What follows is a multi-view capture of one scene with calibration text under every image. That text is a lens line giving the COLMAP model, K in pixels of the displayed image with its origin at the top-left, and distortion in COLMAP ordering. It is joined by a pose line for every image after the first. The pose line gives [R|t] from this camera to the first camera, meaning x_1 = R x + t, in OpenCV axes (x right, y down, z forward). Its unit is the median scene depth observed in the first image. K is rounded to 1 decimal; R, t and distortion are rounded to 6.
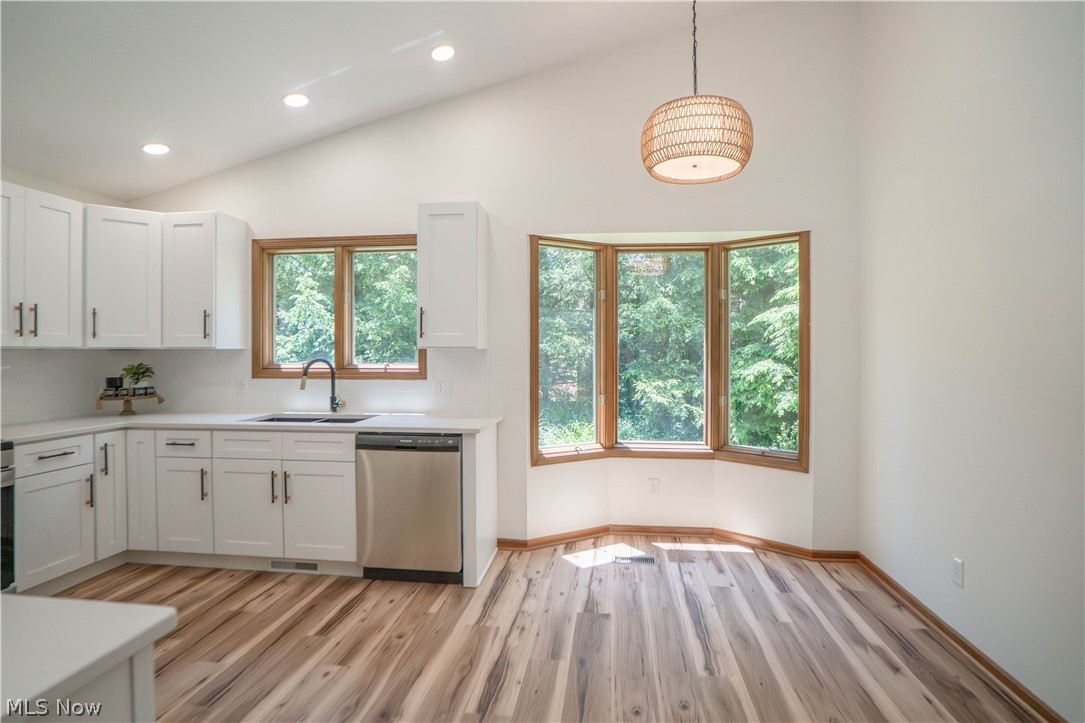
lens RADIAL K [[552.9, 0, 610.0], [0, 552.9, 356.0], [0, 0, 1]] dist [-0.029611, -0.000010]
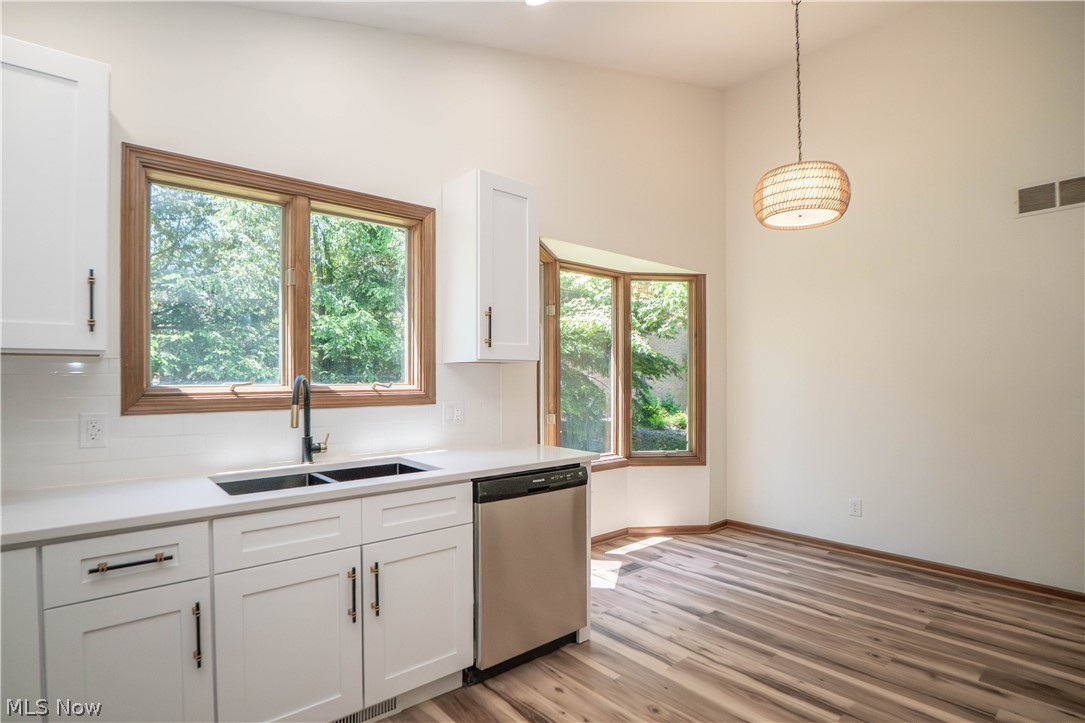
lens RADIAL K [[495.1, 0, 653.5], [0, 495.1, 377.0], [0, 0, 1]] dist [-0.029318, 0.000278]
pose [[0.698894, -0.007575, 0.715185, -0.688360], [0.011495, 0.999934, -0.000642, 0.011913], [-0.715133, 0.008670, 0.698935, 0.369612]]
